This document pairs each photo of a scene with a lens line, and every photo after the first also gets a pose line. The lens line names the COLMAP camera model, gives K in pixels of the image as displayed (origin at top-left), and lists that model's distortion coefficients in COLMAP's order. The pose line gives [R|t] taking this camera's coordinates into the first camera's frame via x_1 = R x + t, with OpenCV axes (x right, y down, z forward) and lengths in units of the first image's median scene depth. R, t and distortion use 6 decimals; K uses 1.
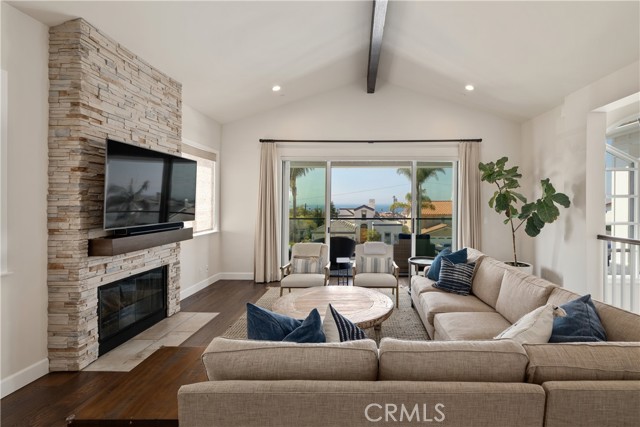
lens RADIAL K [[275.1, 0, 353.6], [0, 275.1, 200.9], [0, 0, 1]] dist [-0.000317, -0.001463]
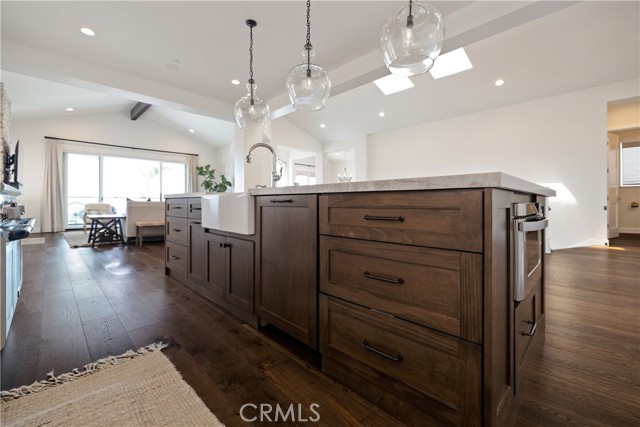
lens RADIAL K [[275.1, 0, 322.4], [0, 275.1, 204.4], [0, 0, 1]] dist [-0.000317, -0.001463]
pose [[0.698510, -0.005557, 0.715579, -0.393356], [0.001965, 0.999981, 0.005848, 0.147864], [-0.715598, -0.002678, 0.698507, -1.191585]]
